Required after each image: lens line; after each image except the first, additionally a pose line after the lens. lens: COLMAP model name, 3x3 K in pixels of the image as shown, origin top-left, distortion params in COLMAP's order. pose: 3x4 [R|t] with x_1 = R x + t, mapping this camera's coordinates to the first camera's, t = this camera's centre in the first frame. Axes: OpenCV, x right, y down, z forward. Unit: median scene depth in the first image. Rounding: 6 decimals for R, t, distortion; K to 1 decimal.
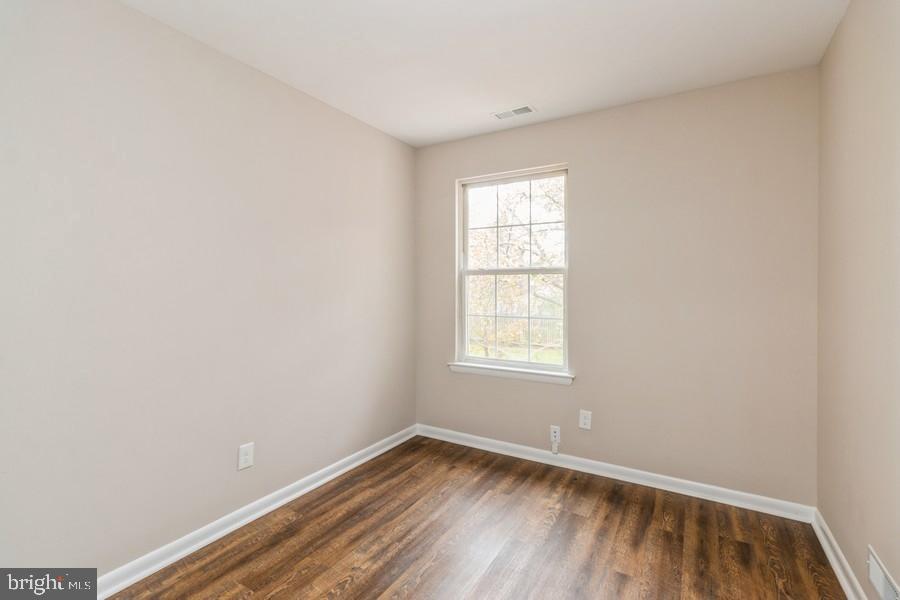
lens RADIAL K [[416.9, 0, 447.3], [0, 416.9, 290.5], [0, 0, 1]] dist [0.000702, -0.000770]
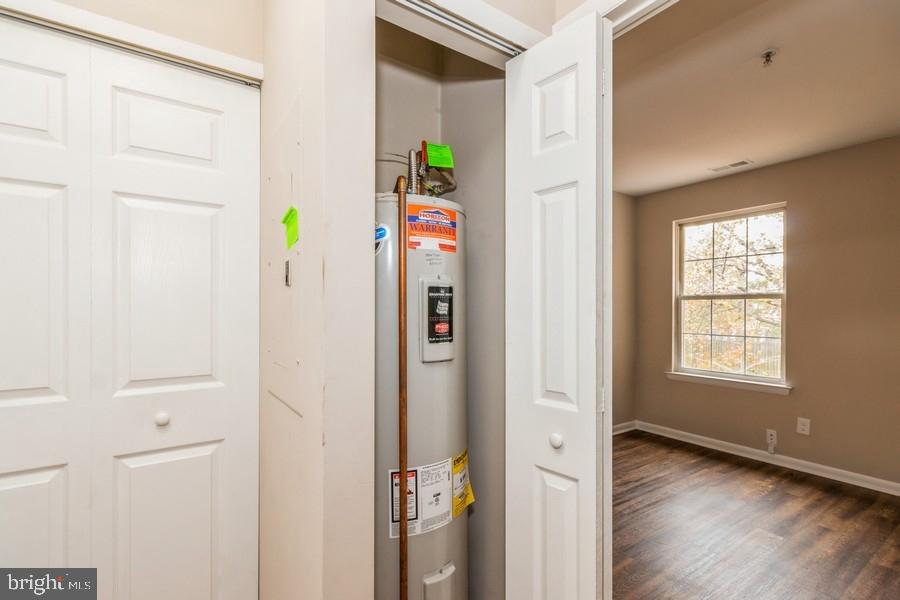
lens RADIAL K [[416.9, 0, 446.9], [0, 416.9, 313.1], [0, 0, 1]] dist [0.000702, -0.000770]
pose [[0.904166, 0.005226, -0.427149, -0.064627], [-0.005831, 0.999983, -0.000110, 0.005462], [0.427141, 0.002590, 0.904181, -0.439730]]
